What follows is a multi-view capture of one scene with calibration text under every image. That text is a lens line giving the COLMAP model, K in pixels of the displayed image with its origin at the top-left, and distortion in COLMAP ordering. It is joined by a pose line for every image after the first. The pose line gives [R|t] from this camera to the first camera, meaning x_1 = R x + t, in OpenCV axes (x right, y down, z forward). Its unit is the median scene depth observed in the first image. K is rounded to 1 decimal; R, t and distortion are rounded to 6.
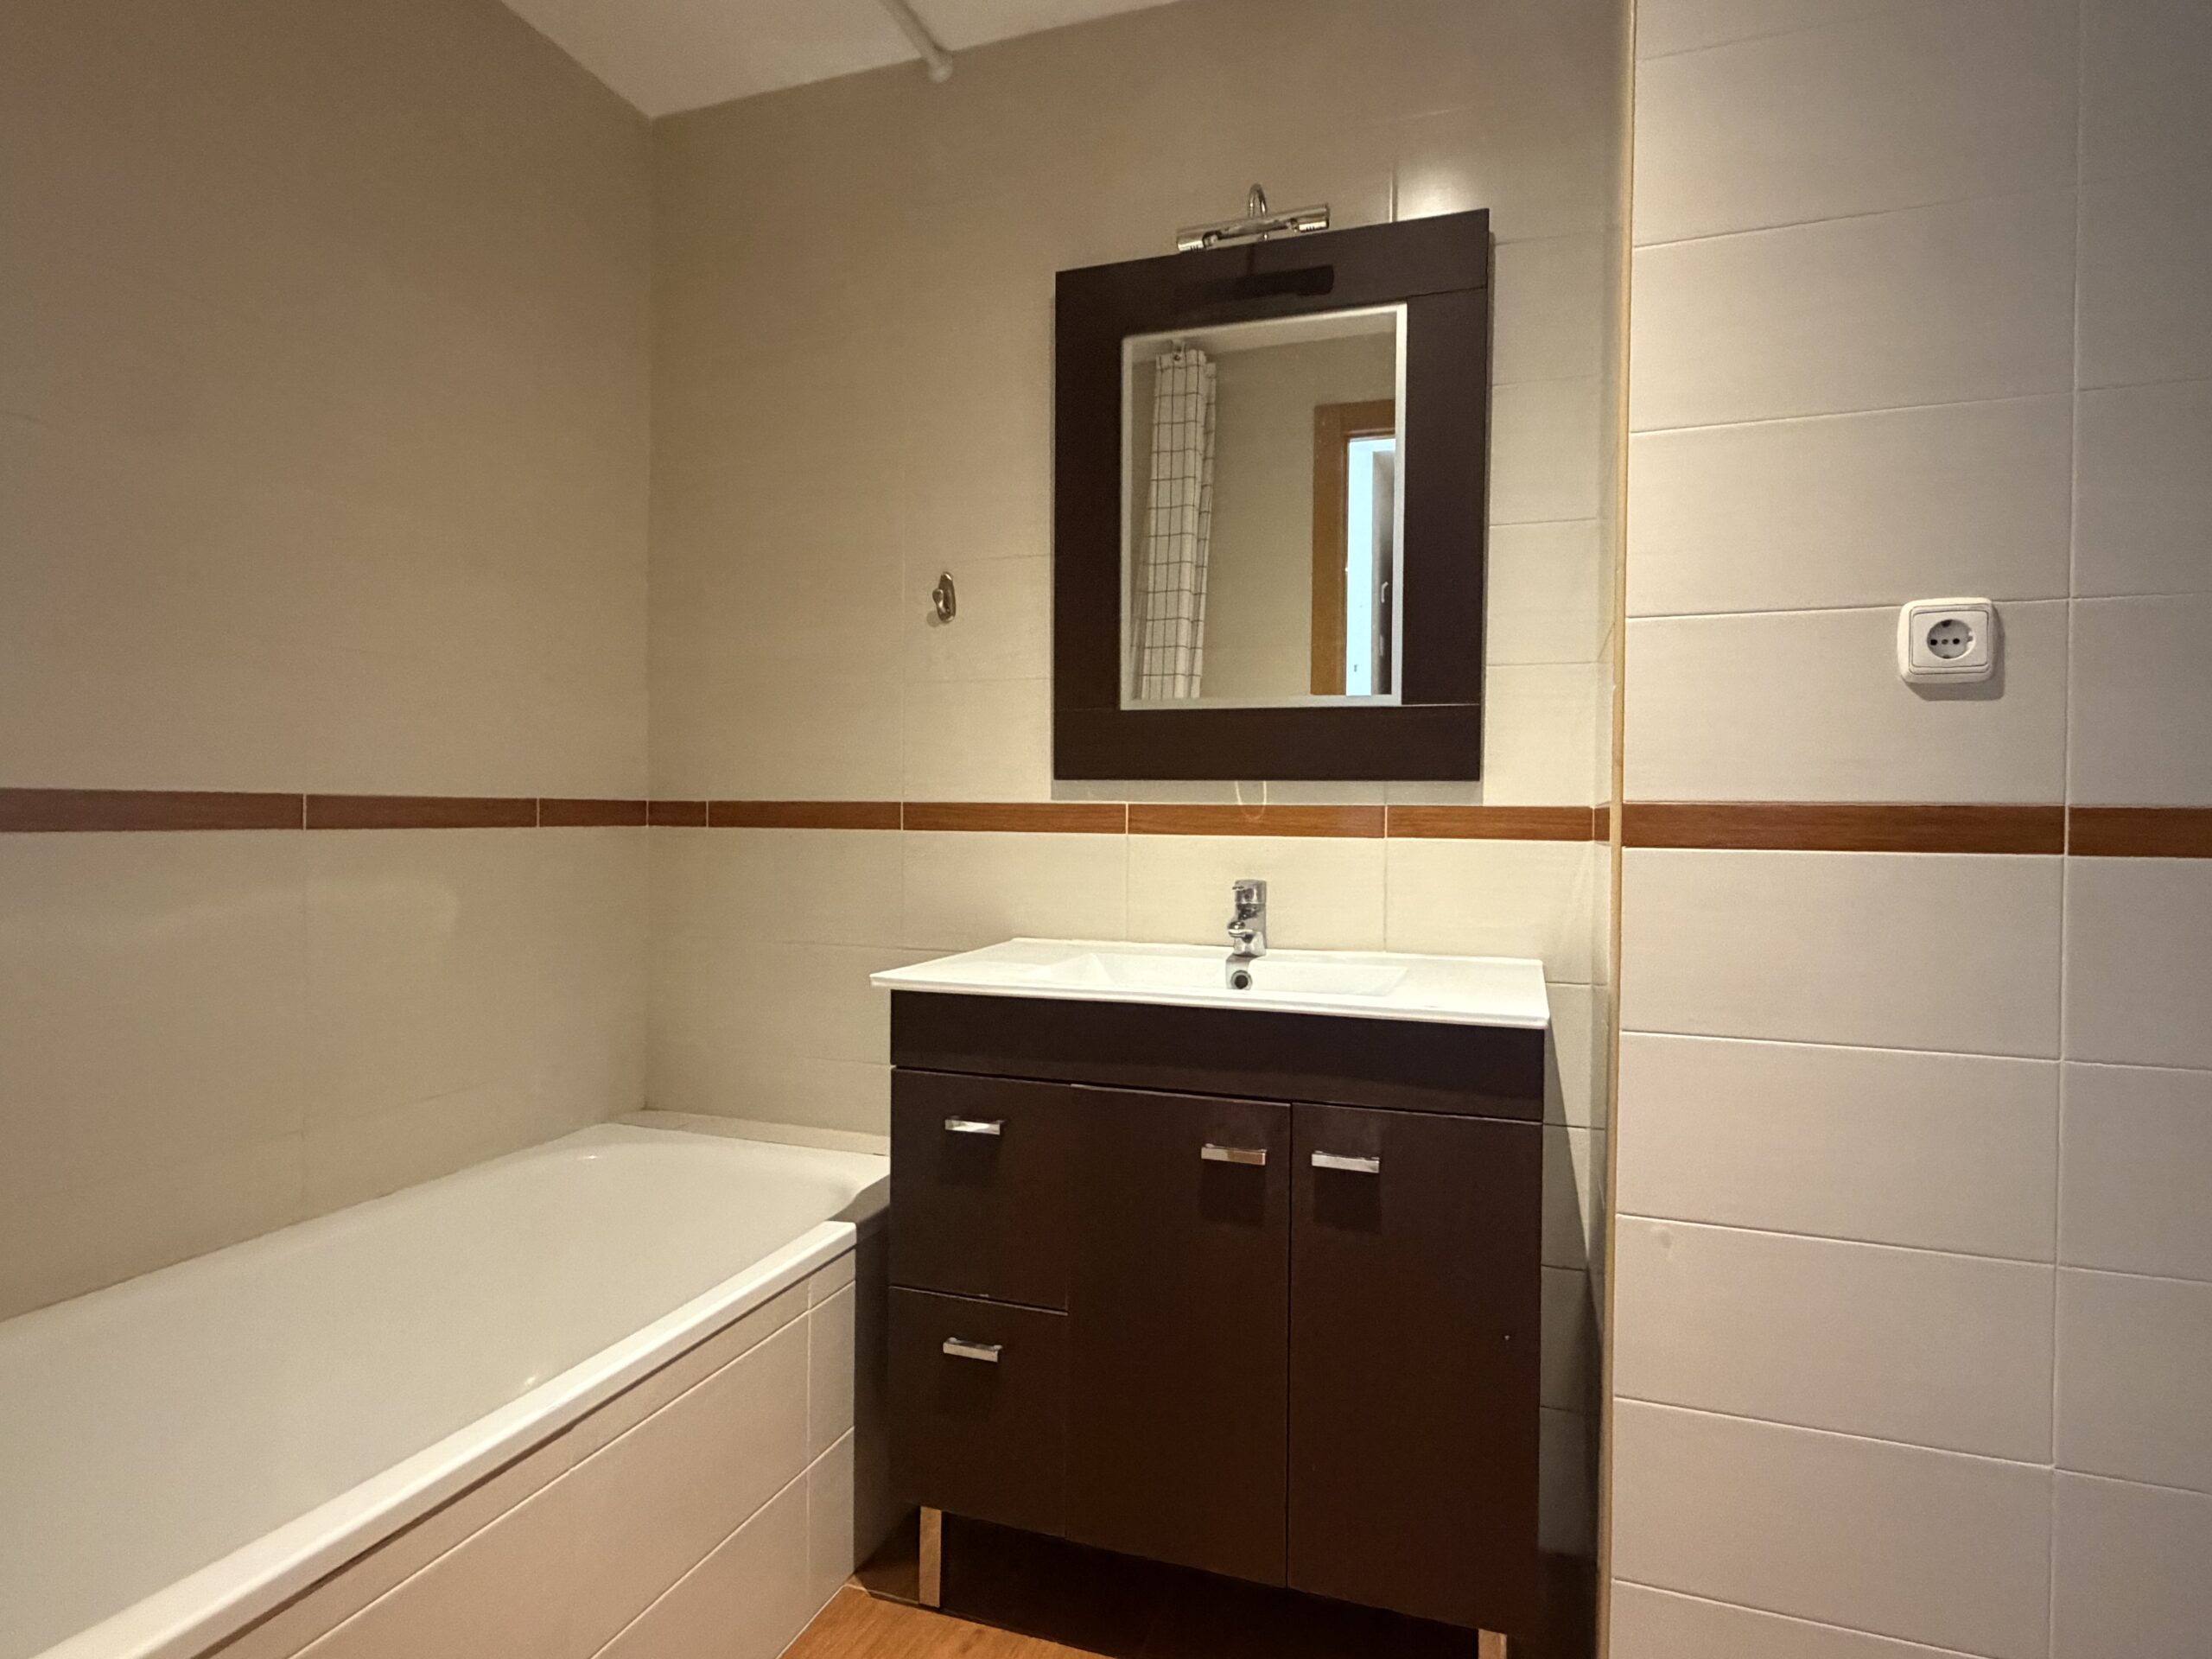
lens RADIAL K [[1217.7, 0, 1104.1], [0, 1217.7, 822.5], [0, 0, 1]] dist [0.000644, 0.000224]
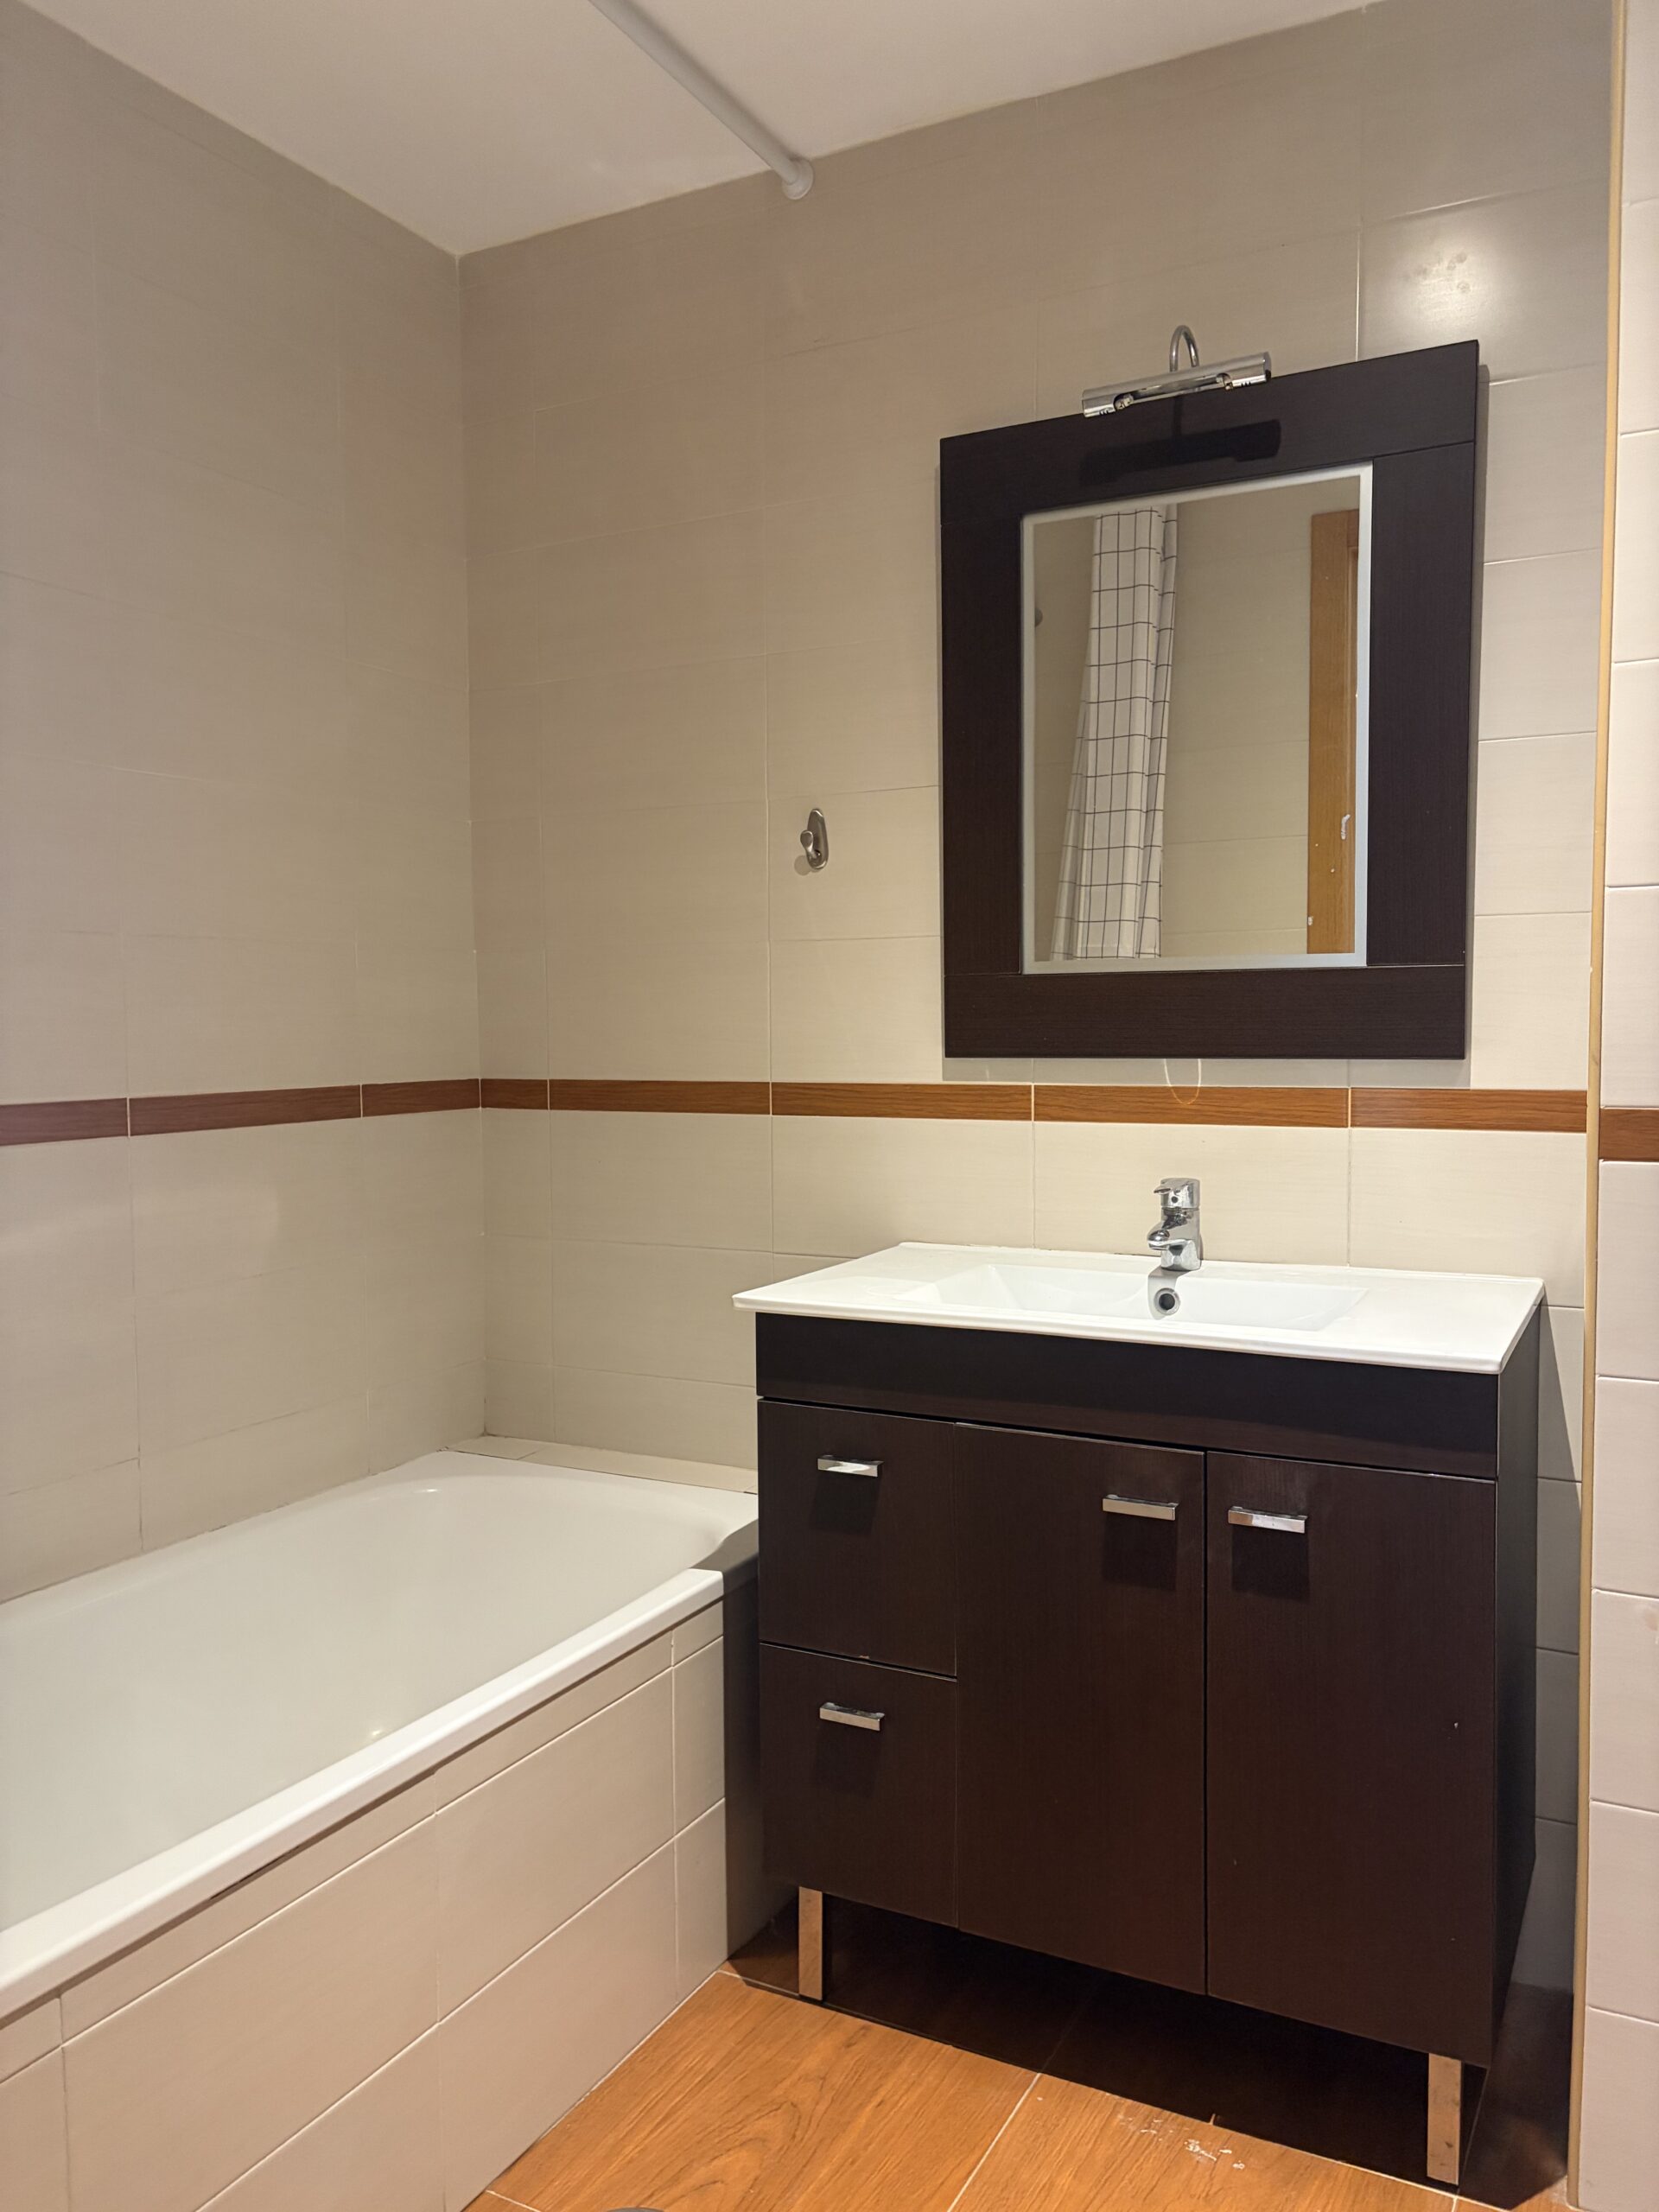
lens RADIAL K [[1680.7, 0, 828.5], [0, 1680.7, 1111.8], [0, 0, 1]] dist [0.067531, -0.100748]
pose [[0.989472, -0.010297, -0.144359, 0.050708], [0.017313, 0.998725, 0.047430, -0.059506], [0.143686, -0.049430, 0.988388, -0.178807]]
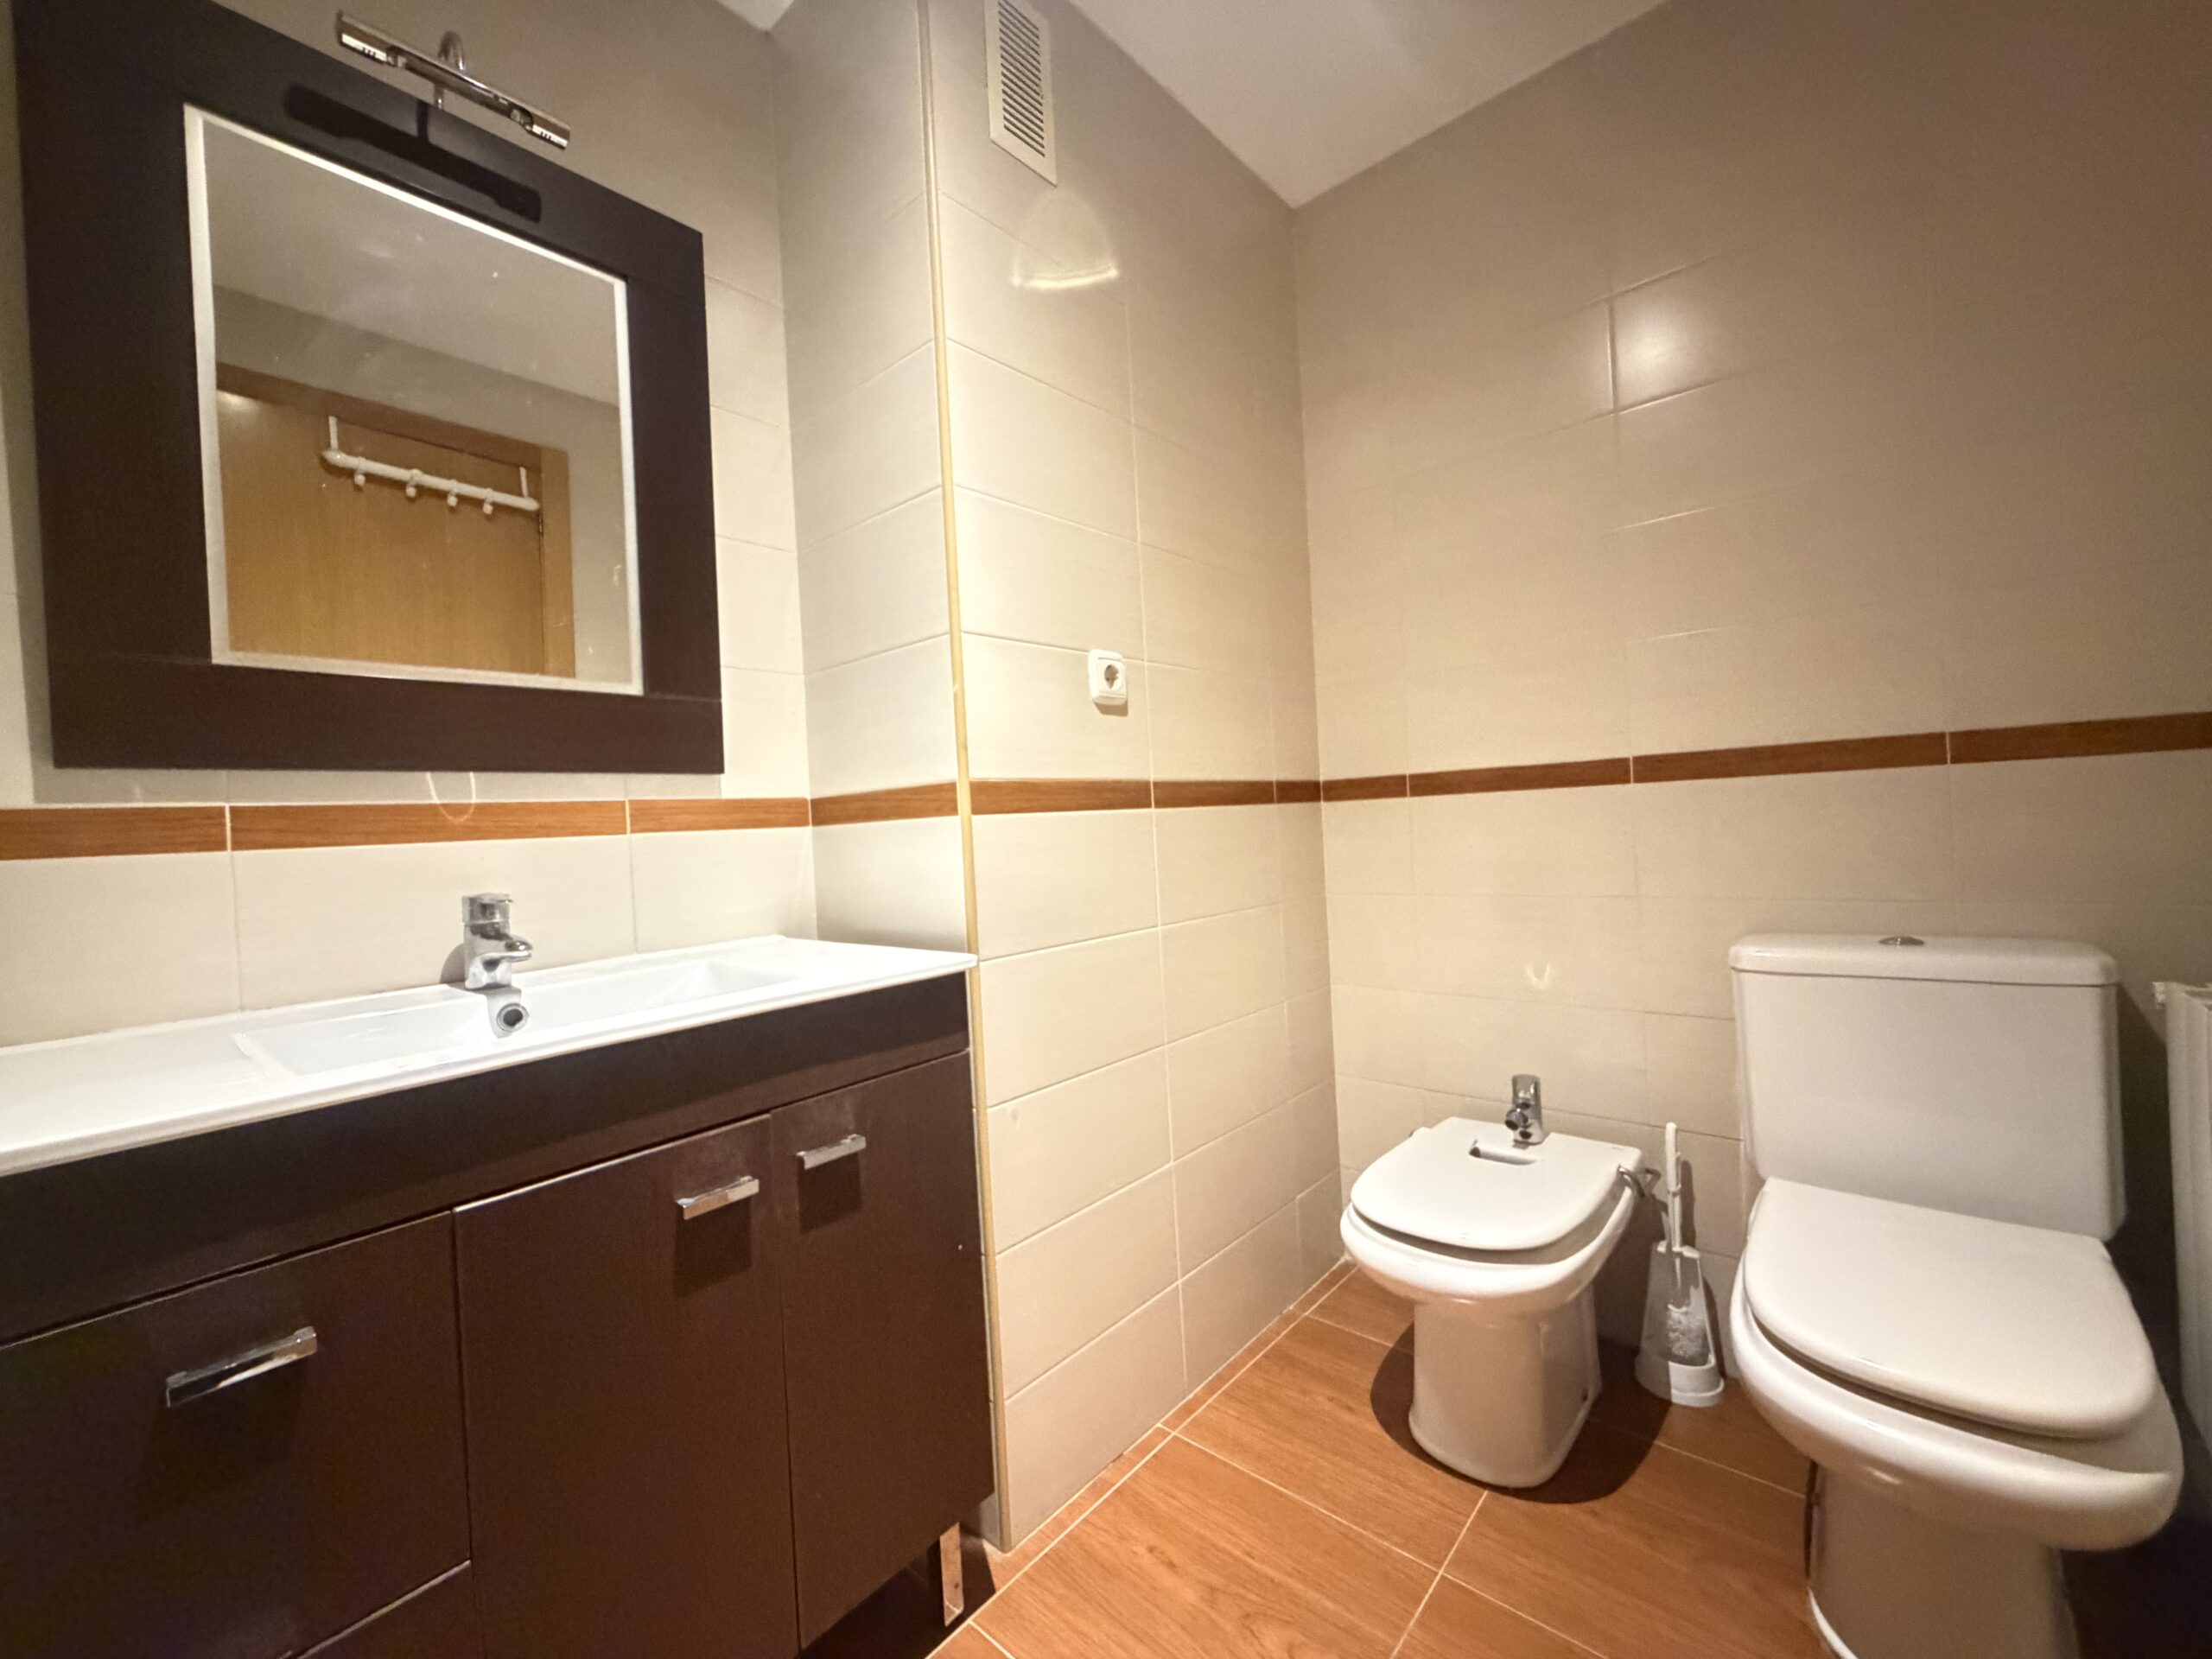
lens RADIAL K [[882.2, 0, 1098.7], [0, 882.2, 825.3], [0, 0, 1]] dist [0.001640, -0.000118]
pose [[0.369832, -0.032102, 0.928544, -0.279872], [0.062365, 0.998007, 0.009664, 0.022526], [-0.927003, 0.054334, 0.371097, 0.415005]]
